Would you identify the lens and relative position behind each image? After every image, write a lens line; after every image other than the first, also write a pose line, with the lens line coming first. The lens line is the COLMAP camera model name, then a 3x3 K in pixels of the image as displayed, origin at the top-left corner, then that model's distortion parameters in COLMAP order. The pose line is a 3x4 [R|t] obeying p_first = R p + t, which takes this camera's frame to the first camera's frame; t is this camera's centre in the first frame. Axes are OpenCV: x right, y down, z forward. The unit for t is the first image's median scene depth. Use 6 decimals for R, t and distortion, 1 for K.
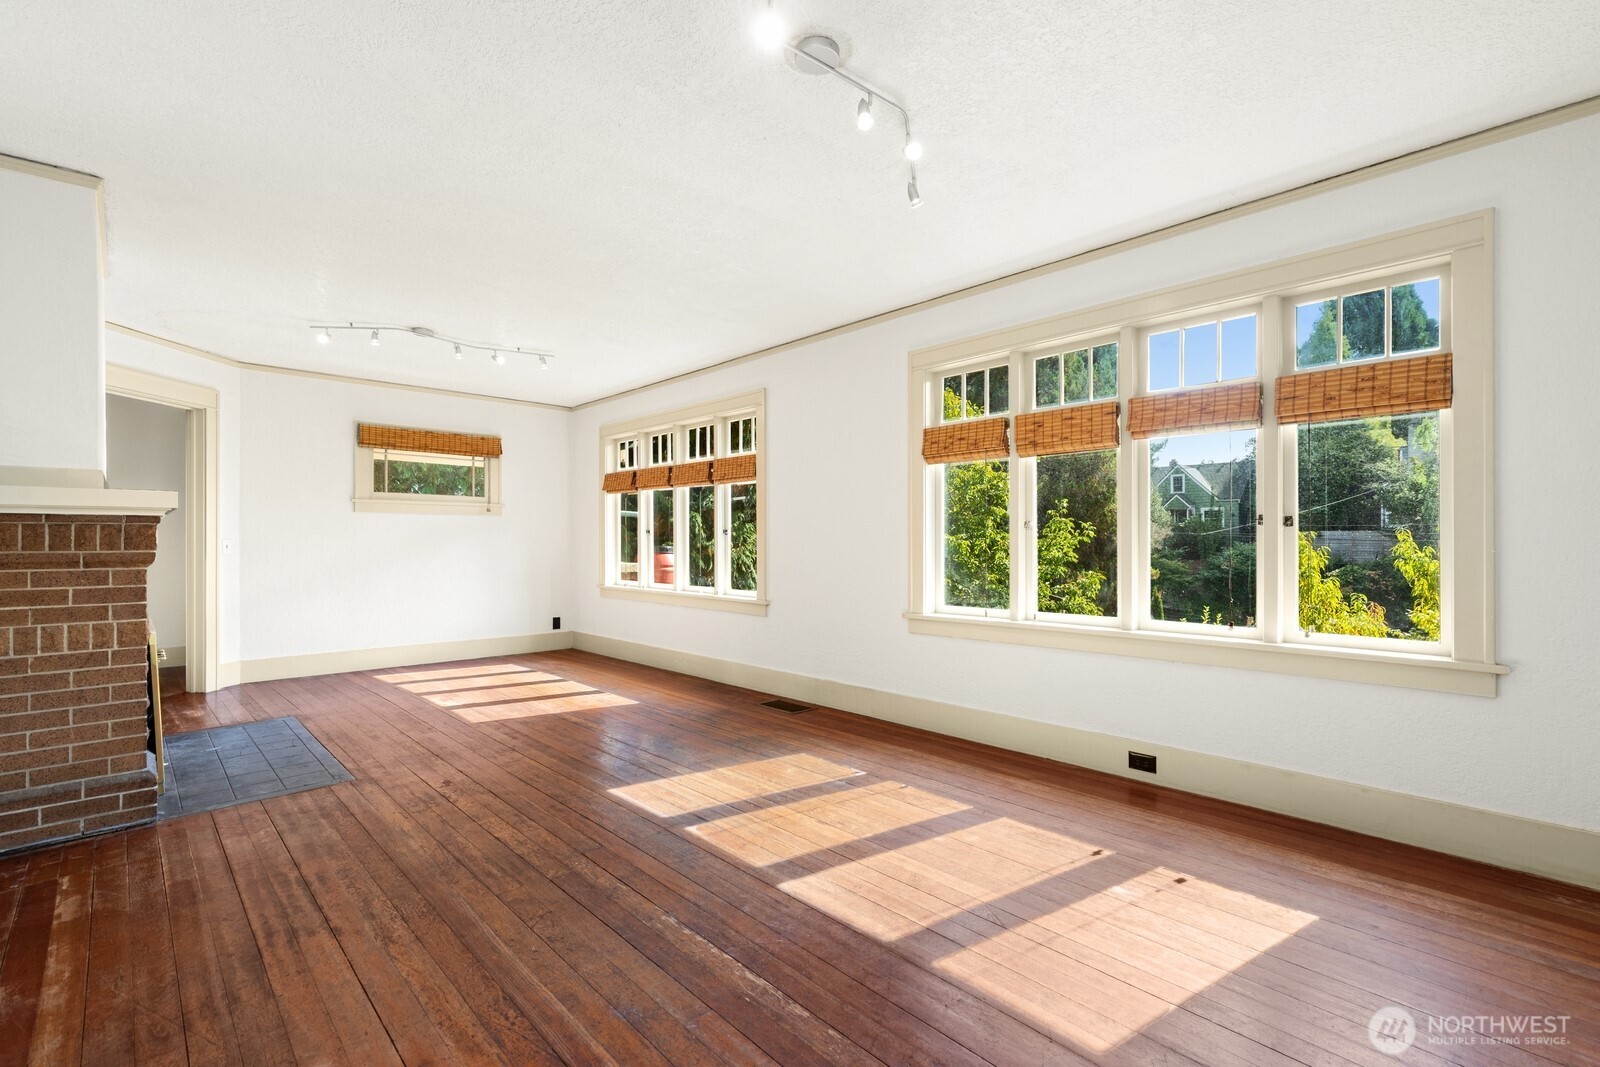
lens RADIAL K [[723.8, 0, 802.1], [0, 723.8, 537.2], [0, 0, 1]] dist [0.009280, -0.000264]
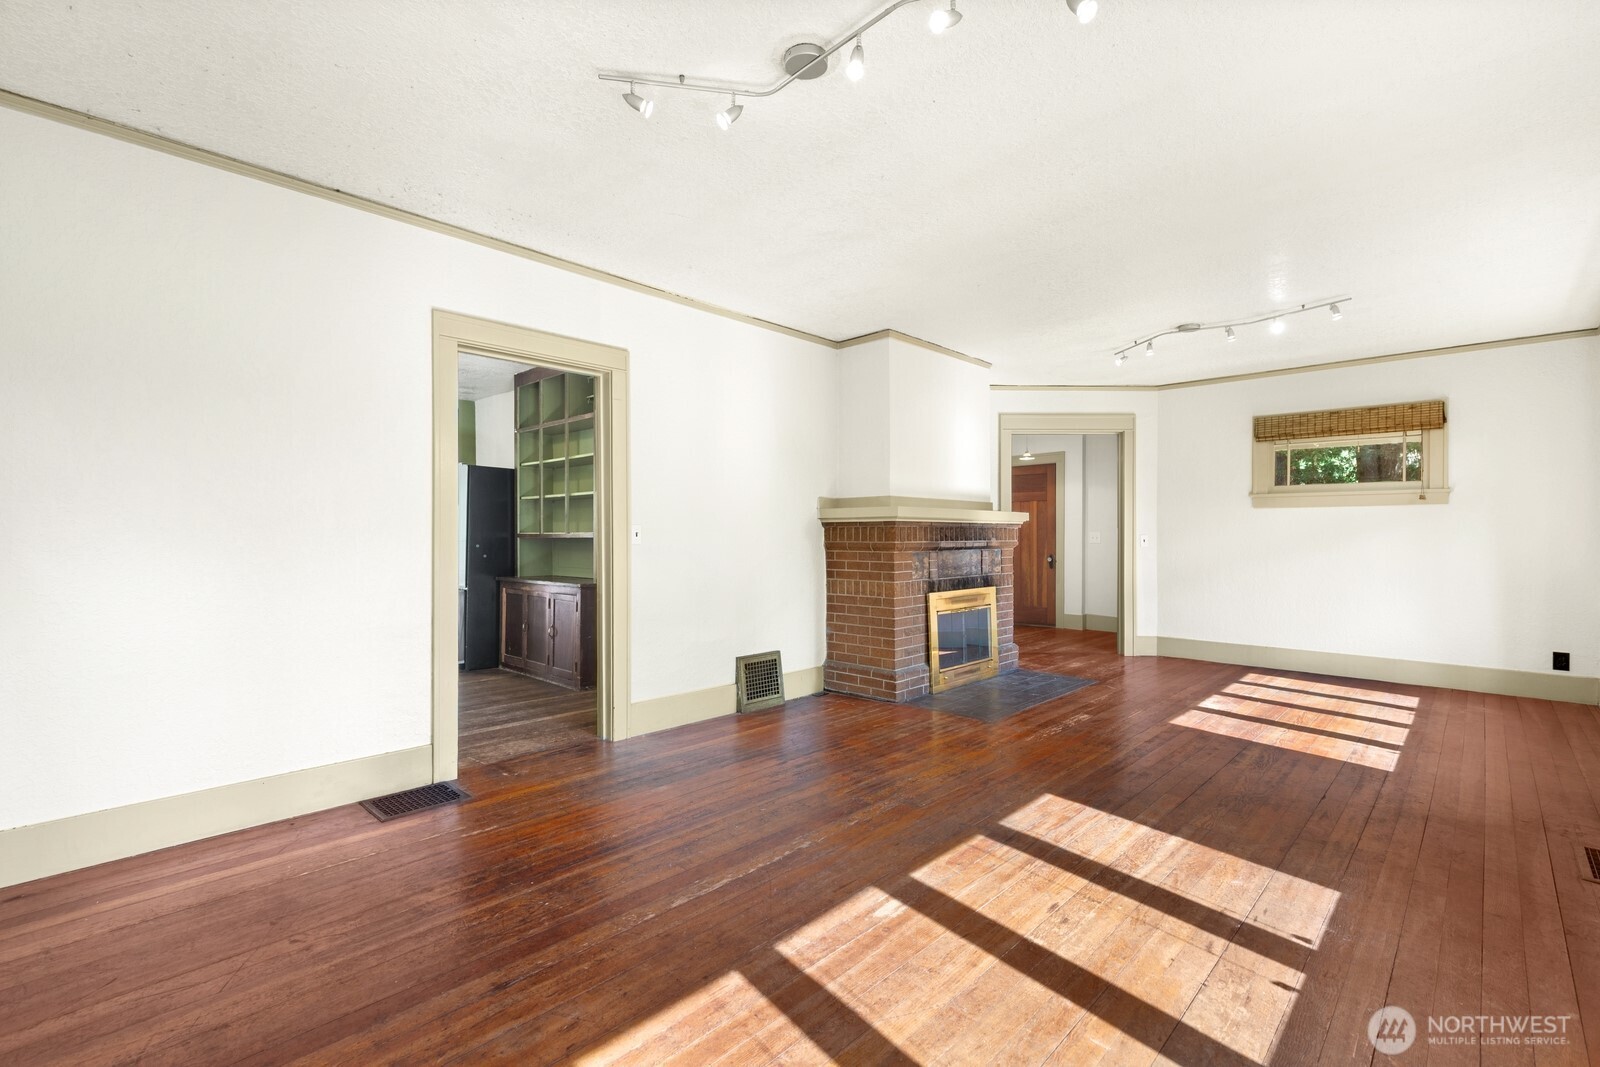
lens RADIAL K [[723.8, 0, 791.1], [0, 723.8, 535.6], [0, 0, 1]] dist [0.009280, -0.000264]
pose [[0.038450, 0.001119, -0.999260, 0.677877], [0.003956, 0.999991, 0.001272, 0.000646], [0.999253, -0.004002, 0.038445, 0.606348]]
